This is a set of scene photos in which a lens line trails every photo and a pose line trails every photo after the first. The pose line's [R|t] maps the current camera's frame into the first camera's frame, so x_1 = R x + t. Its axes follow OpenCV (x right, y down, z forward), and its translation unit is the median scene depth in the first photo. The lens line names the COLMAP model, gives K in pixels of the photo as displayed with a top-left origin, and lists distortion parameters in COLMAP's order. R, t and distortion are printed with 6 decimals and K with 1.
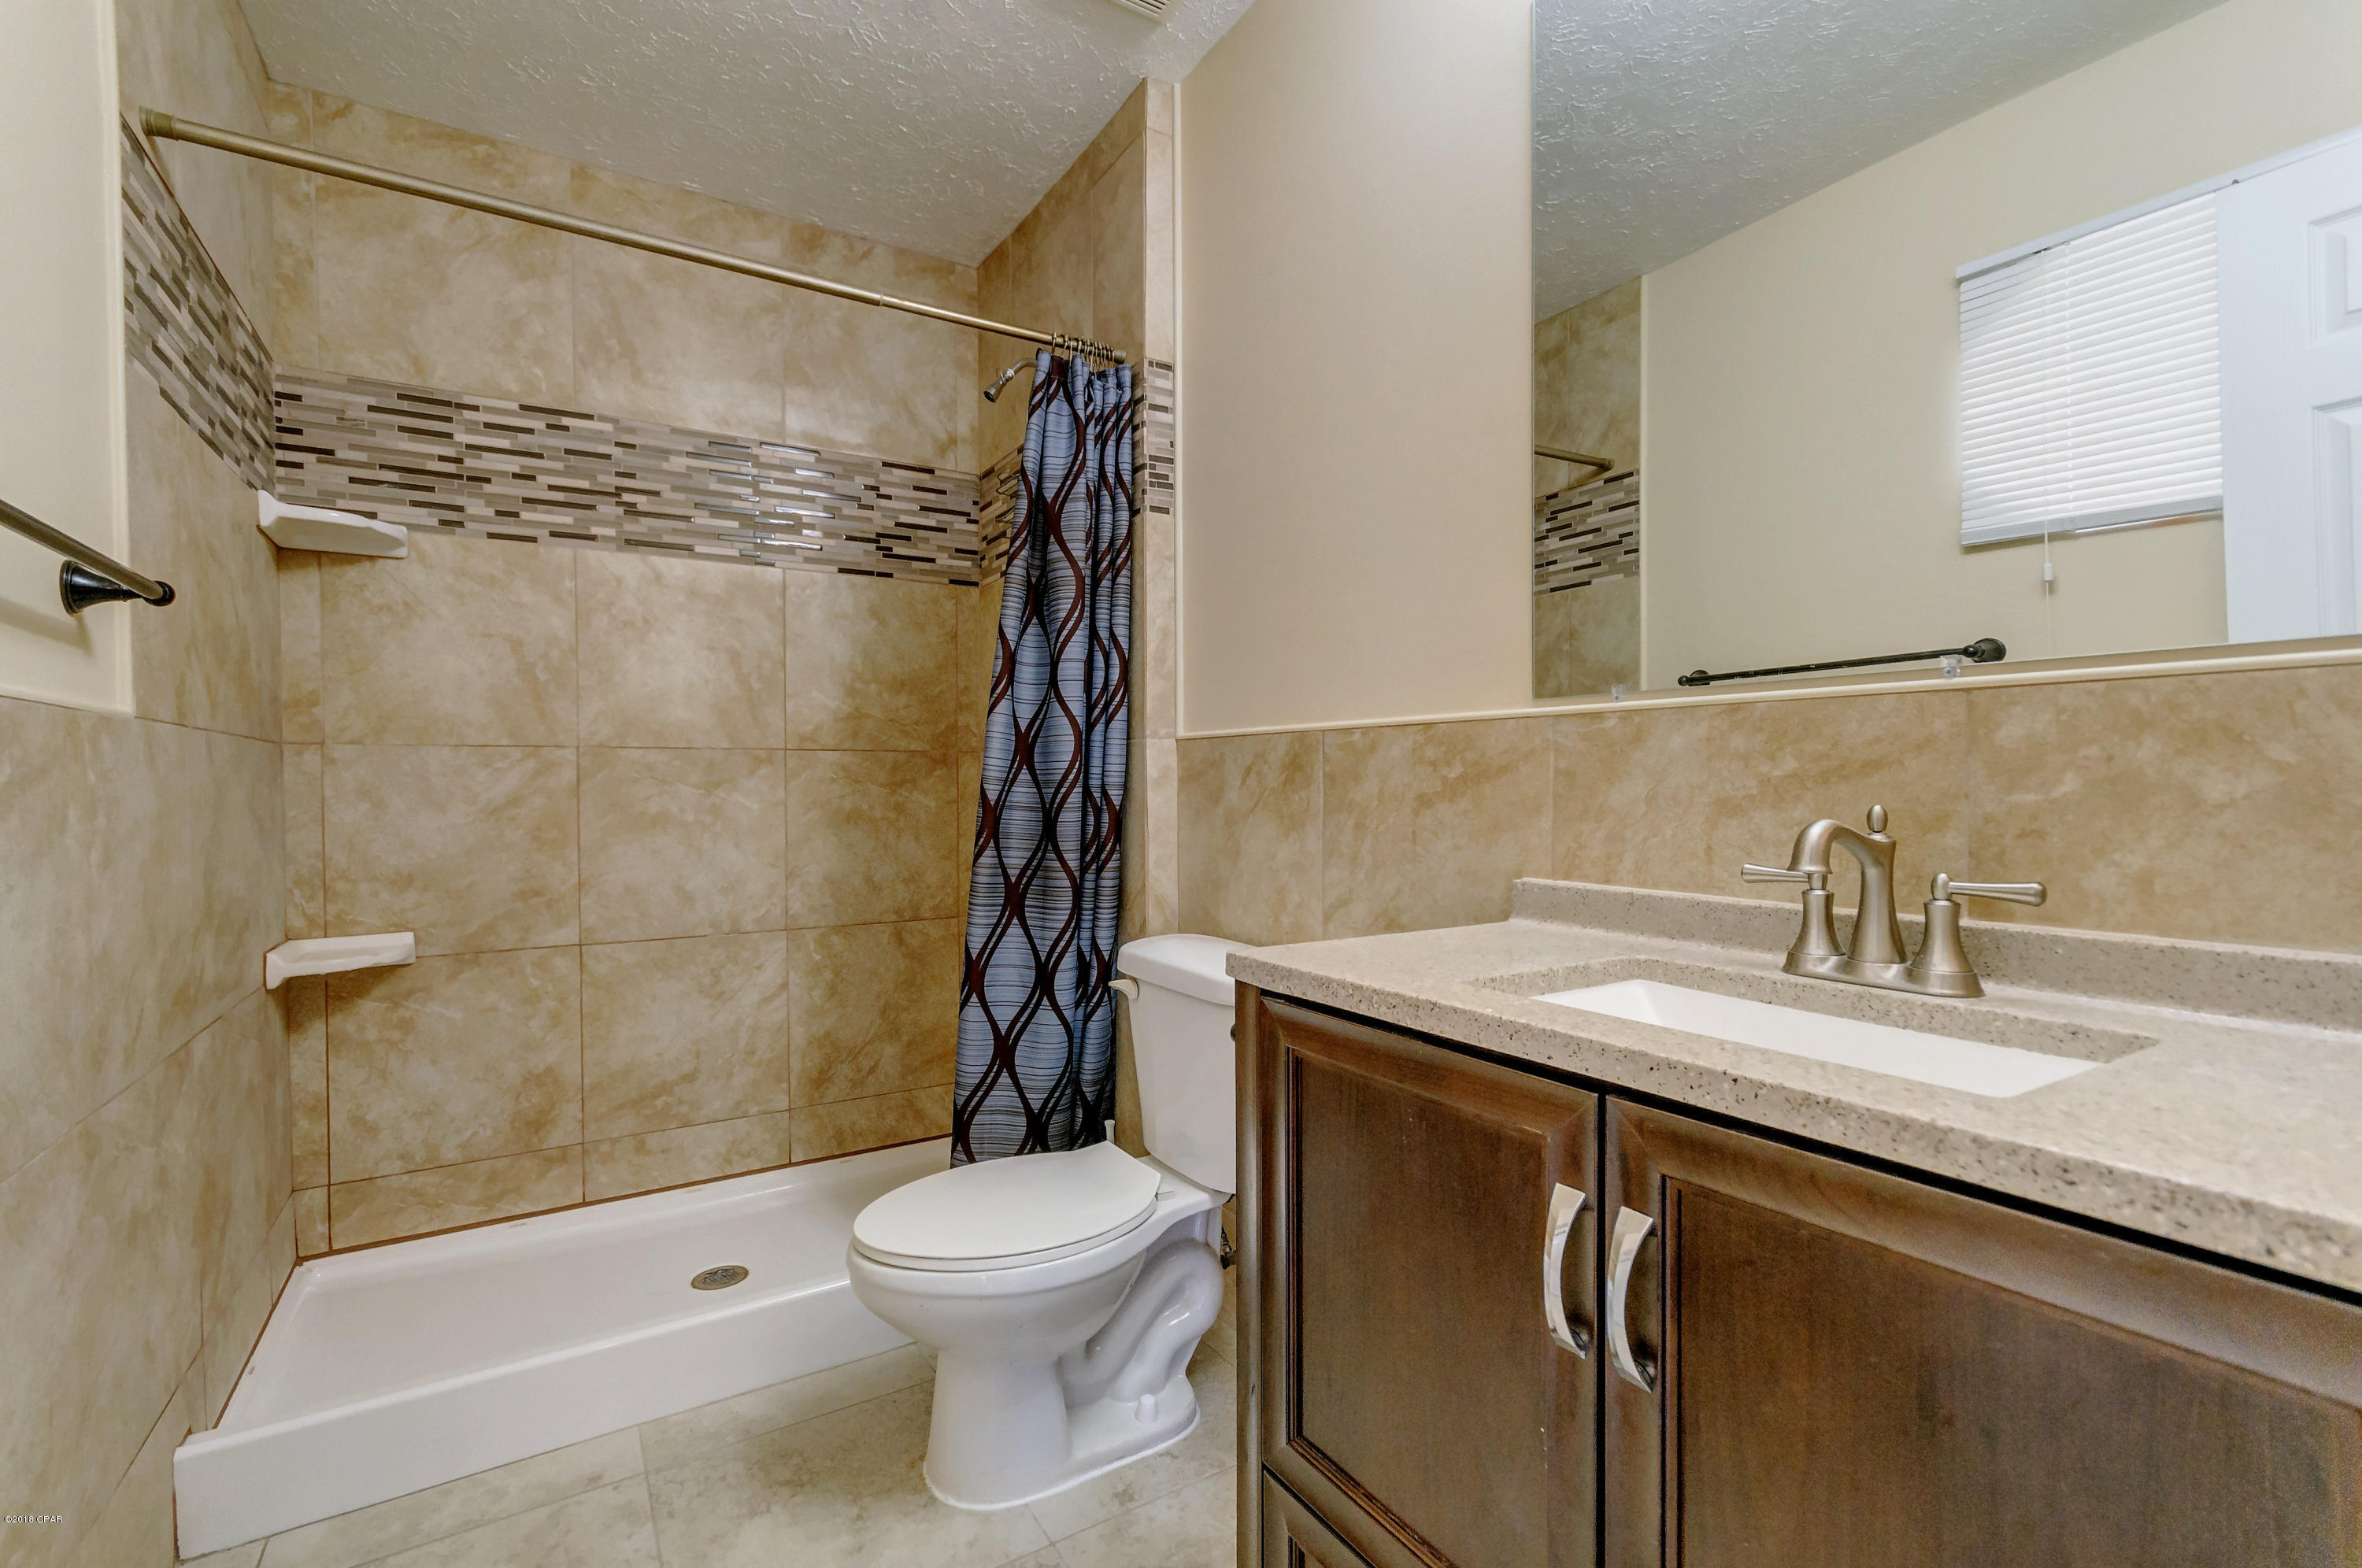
lens RADIAL K [[1035.1, 0, 1177.3], [0, 1035.1, 786.0], [0, 0, 1]] dist [0.004165, -0.001350]
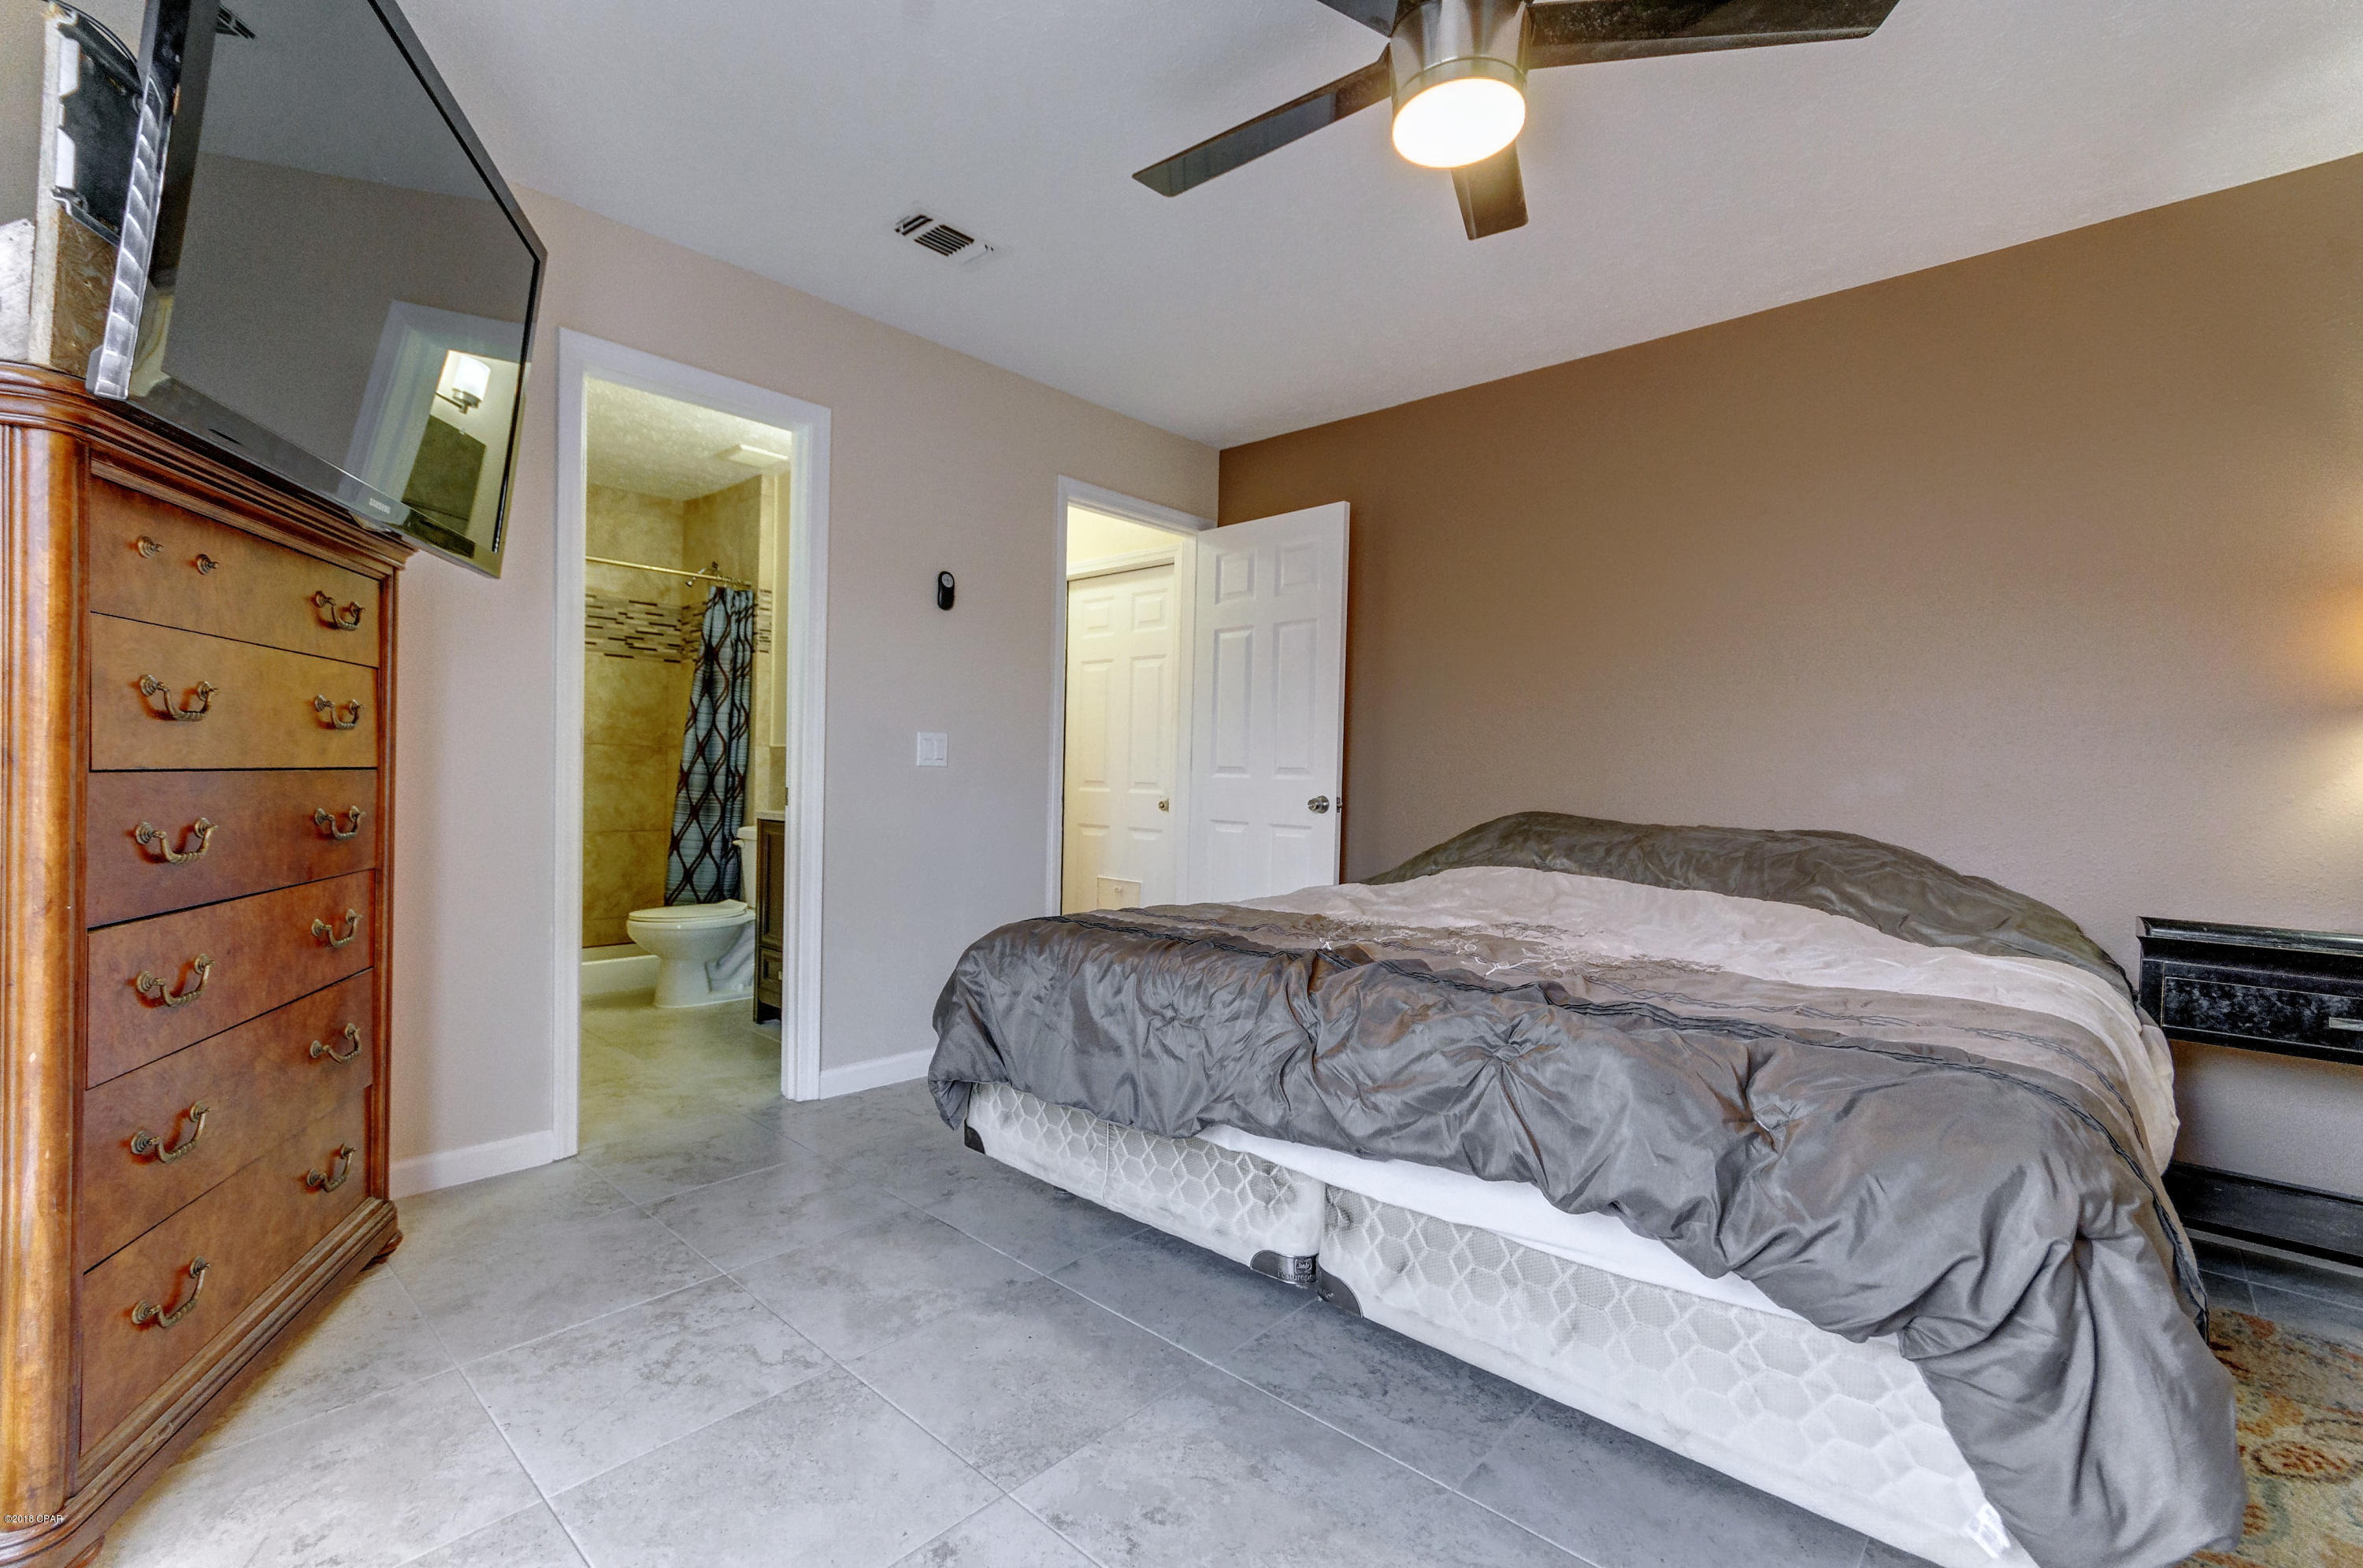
lens RADIAL K [[1035.6, 0, 1179.7], [0, 1035.6, 770.5], [0, 0, 1]] dist [0.004165, -0.001350]
pose [[0.964194, 0.022034, 0.264281, 0.284177], [-0.022689, 0.999742, -0.000575, -0.010621], [-0.264226, -0.005442, 0.964445, -1.580965]]
